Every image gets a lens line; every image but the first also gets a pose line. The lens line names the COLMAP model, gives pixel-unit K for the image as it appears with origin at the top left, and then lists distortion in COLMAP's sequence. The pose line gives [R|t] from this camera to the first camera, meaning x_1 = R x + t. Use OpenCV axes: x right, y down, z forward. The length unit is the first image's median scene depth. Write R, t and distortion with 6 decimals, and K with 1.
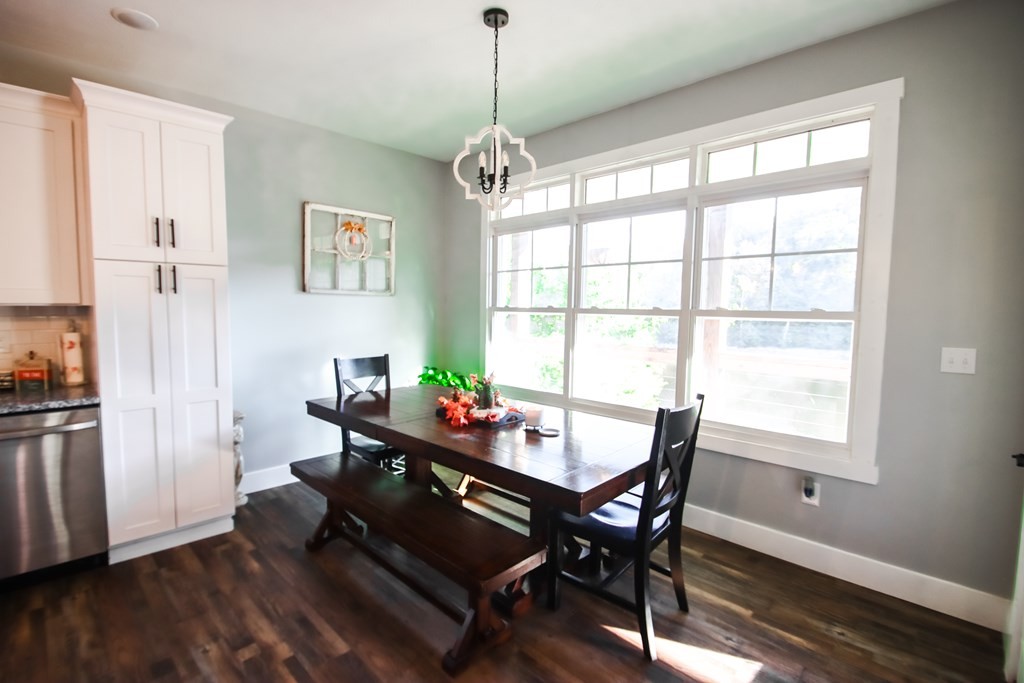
lens RADIAL K [[475.8, 0, 497.0], [0, 475.8, 339.6], [0, 0, 1]] dist [0.008370, -0.014546]
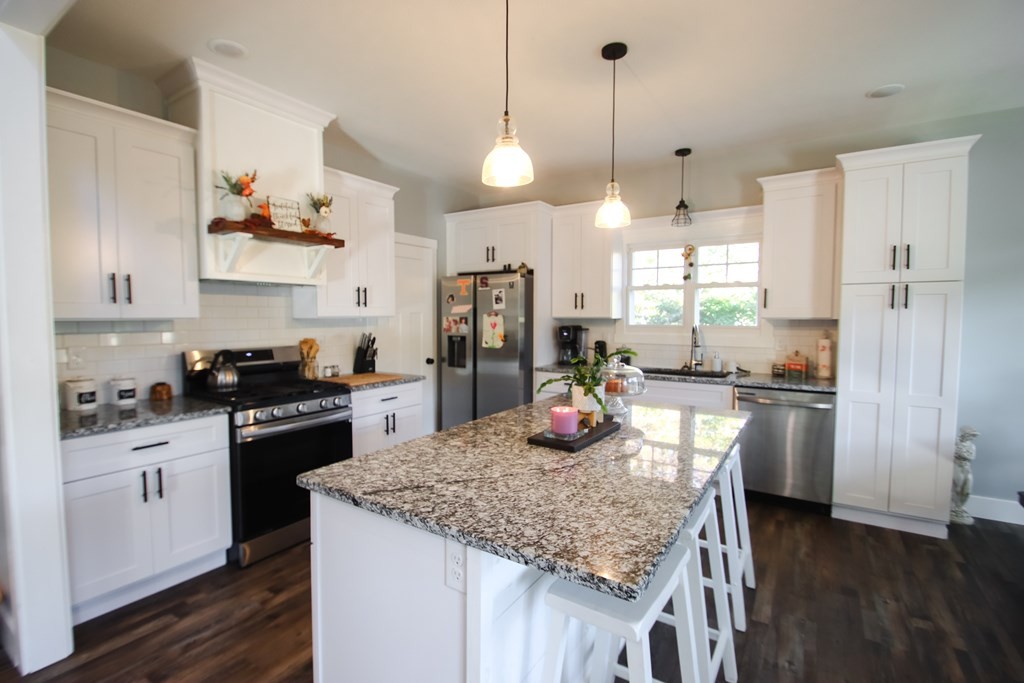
lens RADIAL K [[475.8, 0, 483.5], [0, 475.8, 339.9], [0, 0, 1]] dist [0.008370, -0.014546]
pose [[0.179311, 0.039702, -0.982991, 0.275084], [-0.072960, 0.996970, 0.026958, 0.022572], [0.981083, 0.066885, 0.181664, -0.208244]]
